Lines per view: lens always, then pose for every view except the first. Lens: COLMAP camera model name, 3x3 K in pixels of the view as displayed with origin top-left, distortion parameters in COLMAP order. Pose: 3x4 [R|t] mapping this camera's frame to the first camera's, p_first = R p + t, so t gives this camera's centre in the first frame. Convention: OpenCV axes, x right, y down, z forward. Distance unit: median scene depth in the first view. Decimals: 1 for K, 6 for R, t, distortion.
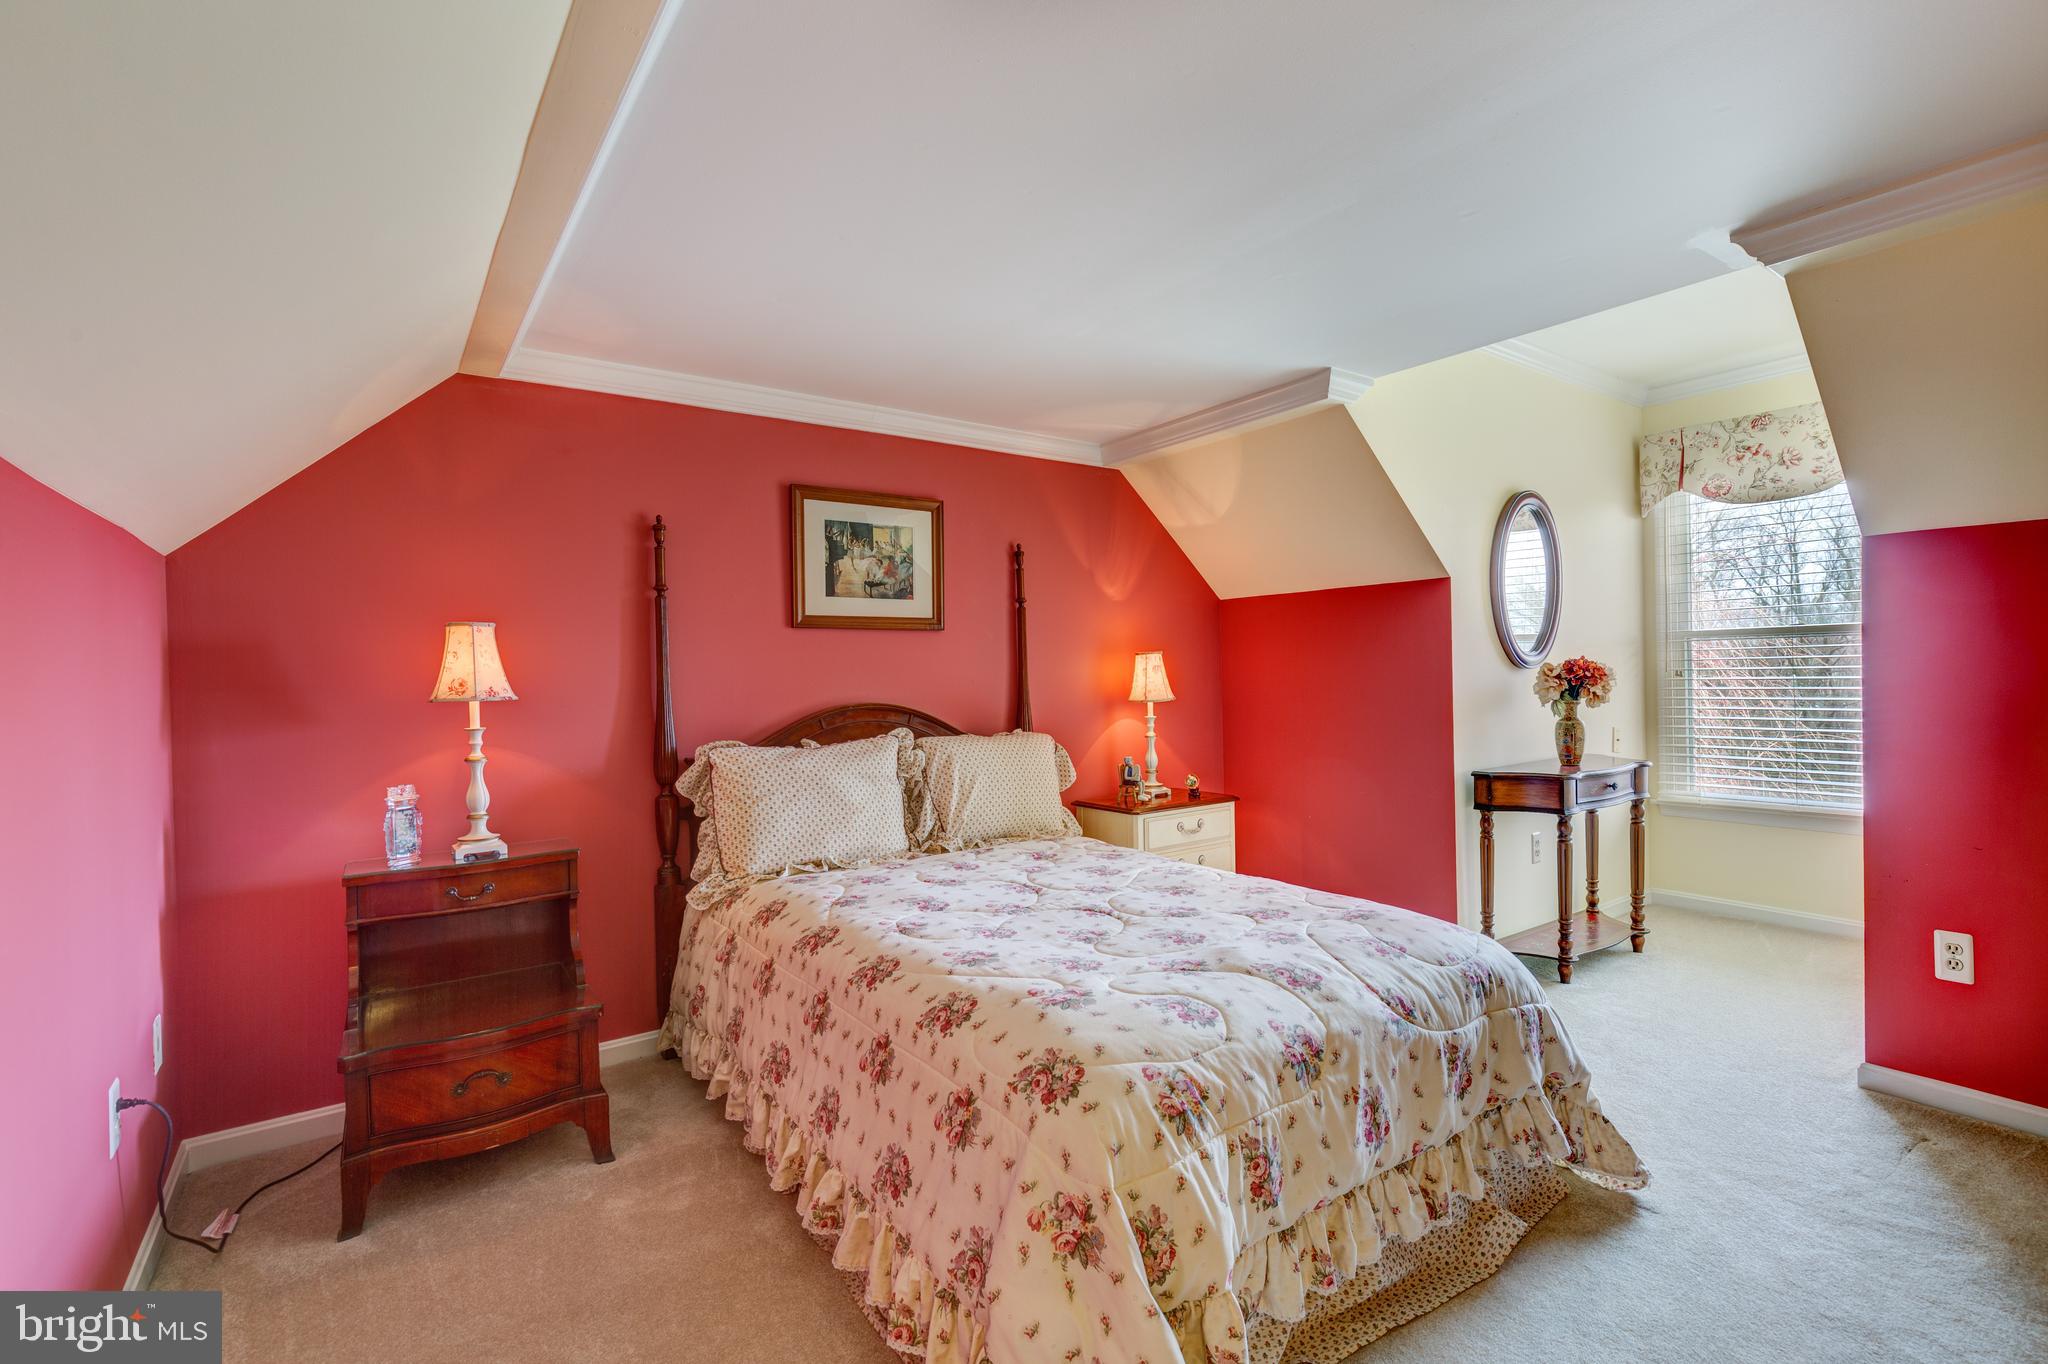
lens RADIAL K [[923.1, 0, 1022.3], [0, 923.1, 679.7], [0, 0, 1]] dist [0.013271, -0.004263]
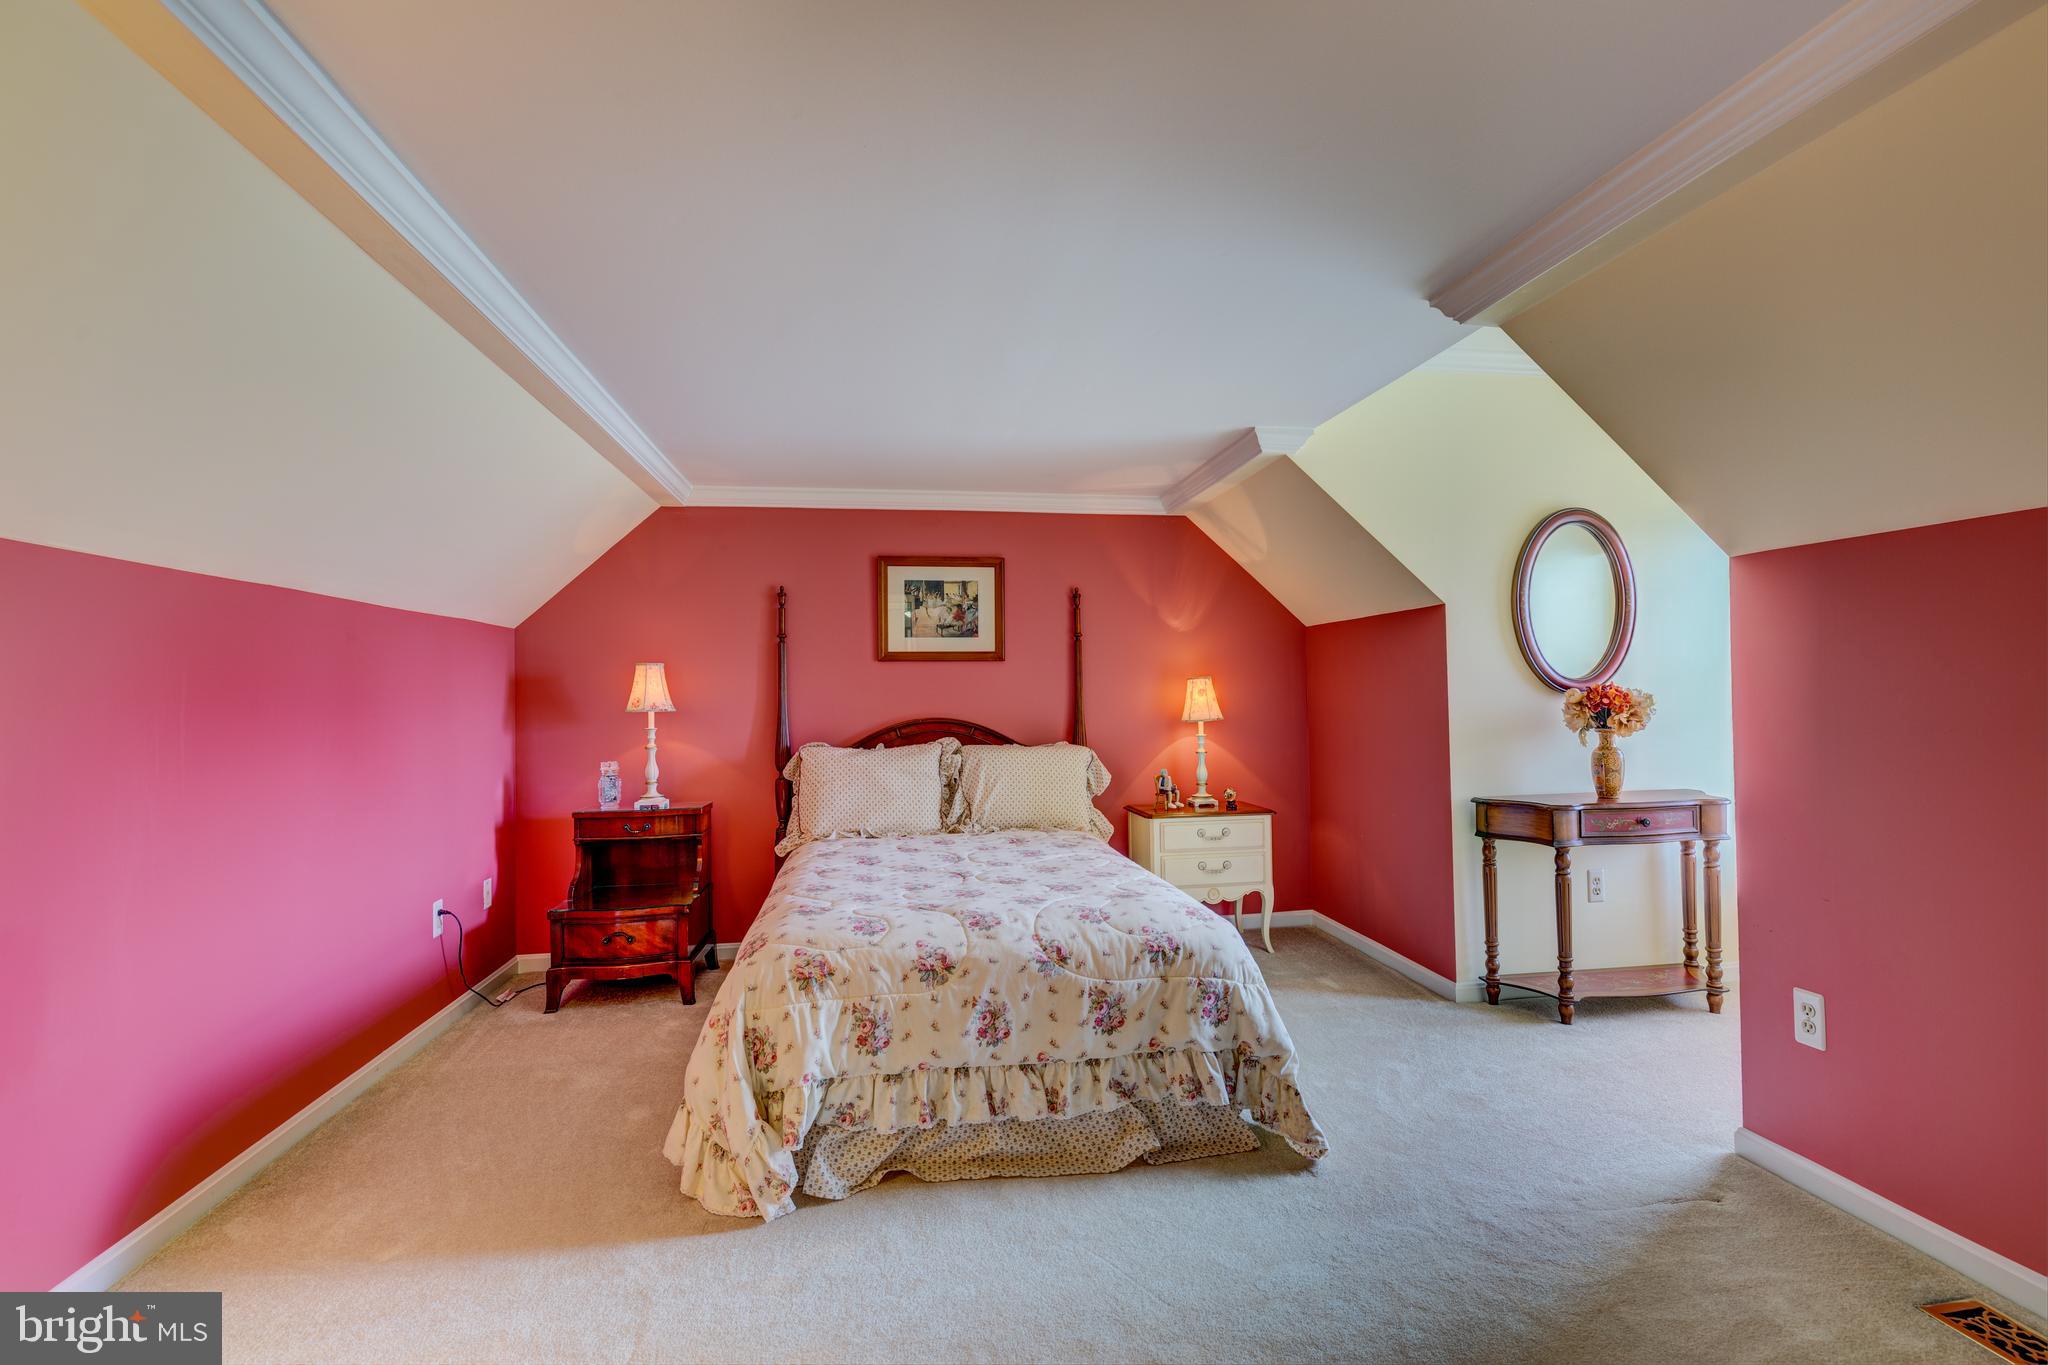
lens RADIAL K [[923.1, 0, 1033.5], [0, 923.1, 681.0], [0, 0, 1]] dist [0.013271, -0.004263]
pose [[0.895092, -0.000077, -0.445882, 0.589889], [-0.007396, 0.999860, -0.015020, -0.008911], [0.445820, 0.016742, 0.894966, -0.120204]]
